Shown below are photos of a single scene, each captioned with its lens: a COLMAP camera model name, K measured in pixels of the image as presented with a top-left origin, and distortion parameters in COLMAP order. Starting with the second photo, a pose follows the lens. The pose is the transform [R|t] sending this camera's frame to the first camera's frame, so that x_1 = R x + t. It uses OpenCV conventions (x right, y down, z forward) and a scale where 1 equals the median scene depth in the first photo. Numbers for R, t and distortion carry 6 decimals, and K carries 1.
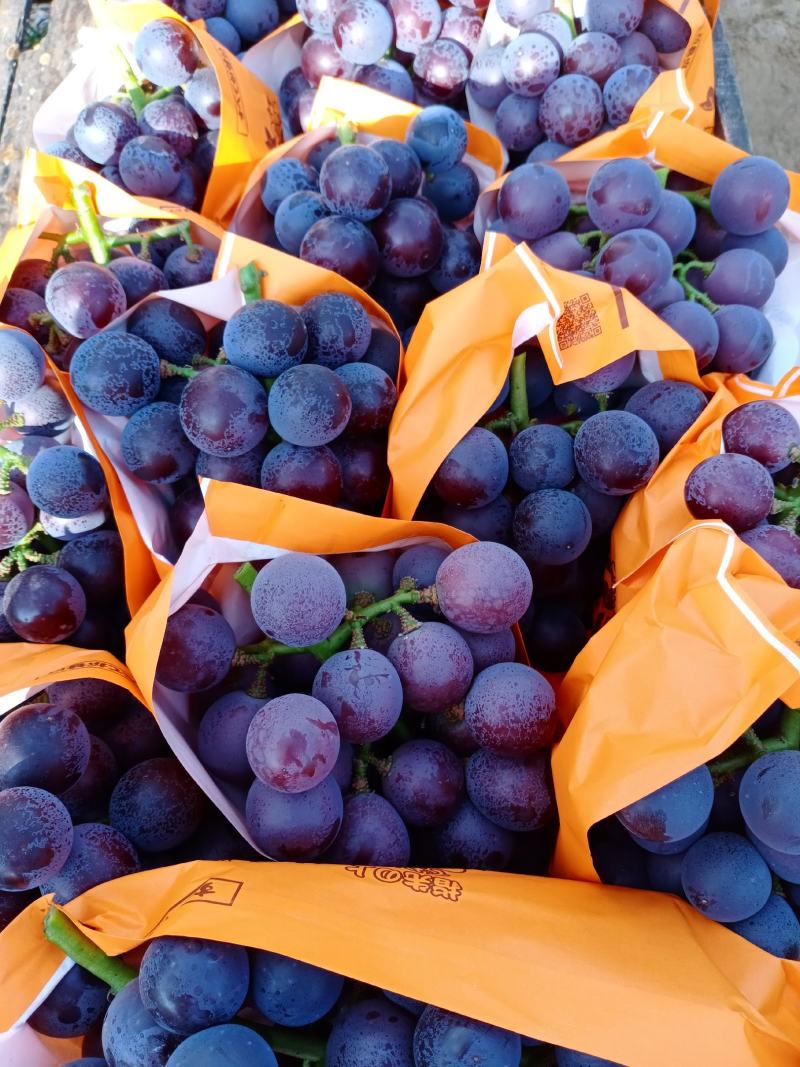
lens RADIAL K [[908.3, 0, 400.0], [0, 908.3, 533.5], [0, 0, 1]] dist [0.045776, -0.153295]
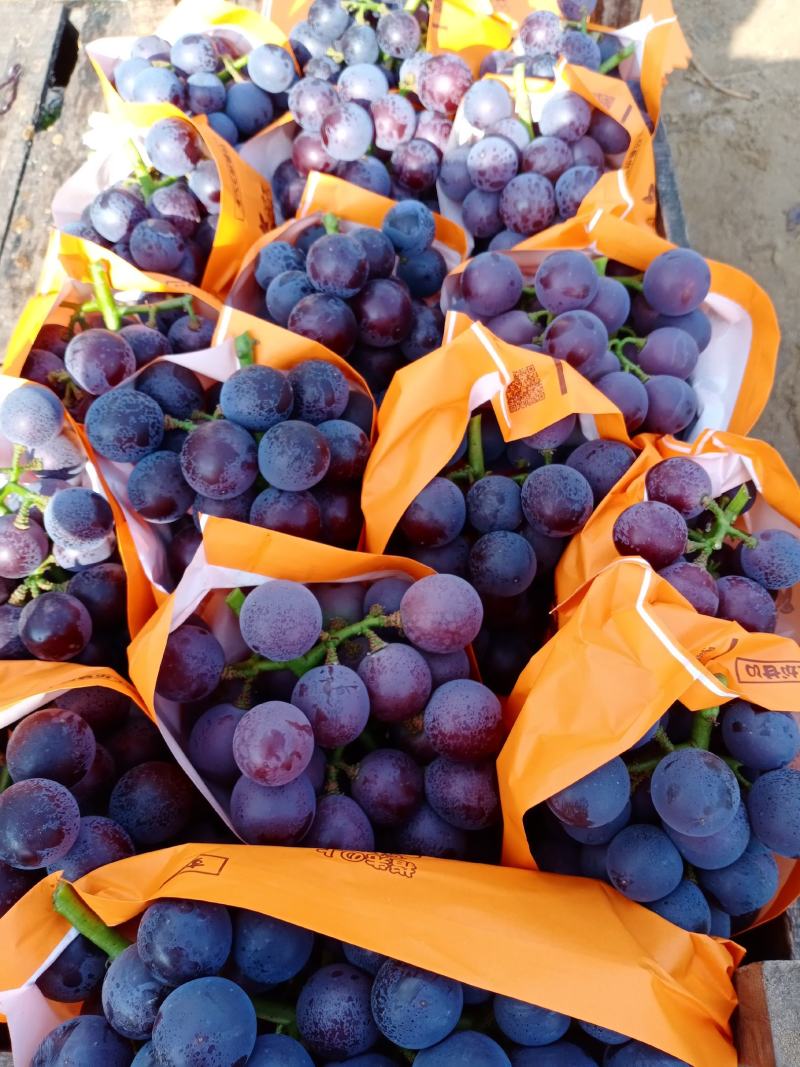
lens RADIAL K [[894.3, 0, 400.0], [0, 894.3, 533.5], [0, 0, 1]] dist [0.073787, -0.200912]
pose [[0.999705, 0.013850, 0.019961, 0.013790], [-0.012617, 0.998080, -0.060637, 0.024670], [-0.020763, 0.060367, 0.997960, -0.130975]]
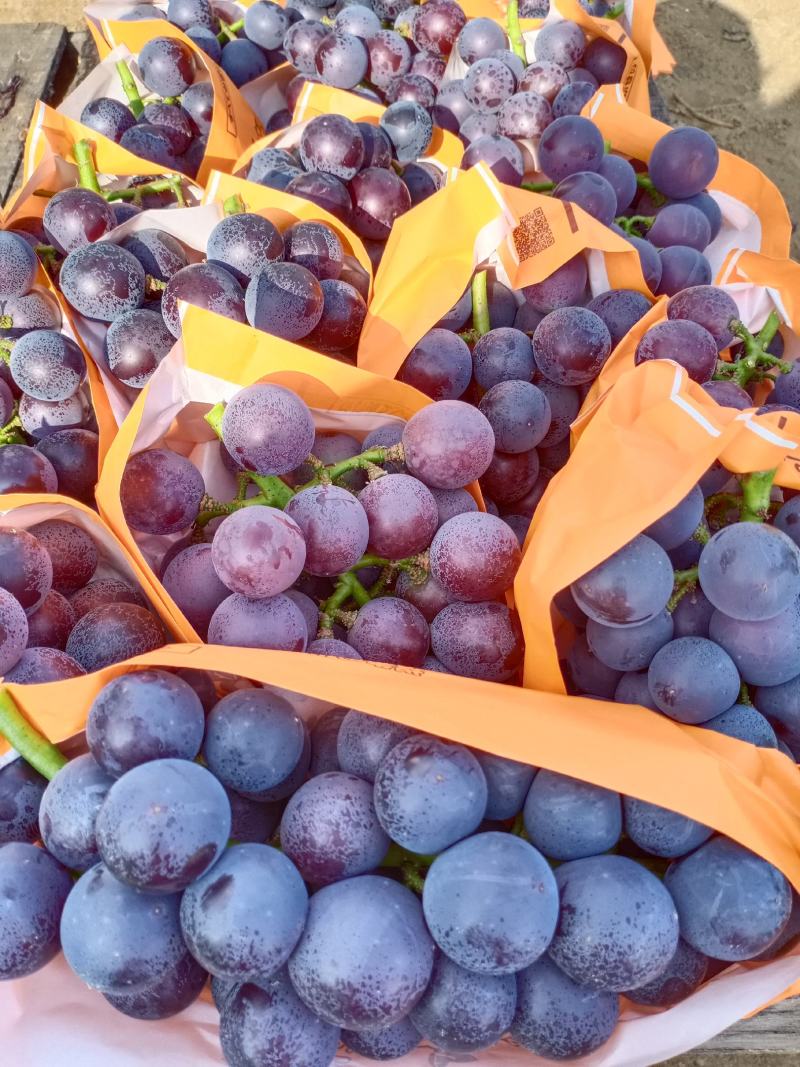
lens RADIAL K [[894.3, 0, 400.0], [0, 894.3, 533.5], [0, 0, 1]] dist [0.073787, -0.200912]
pose [[0.999490, 0.011268, 0.029864, 0.007293], [-0.005076, 0.979818, -0.199826, 0.327007], [-0.031513, 0.199572, 0.979376, 0.016280]]
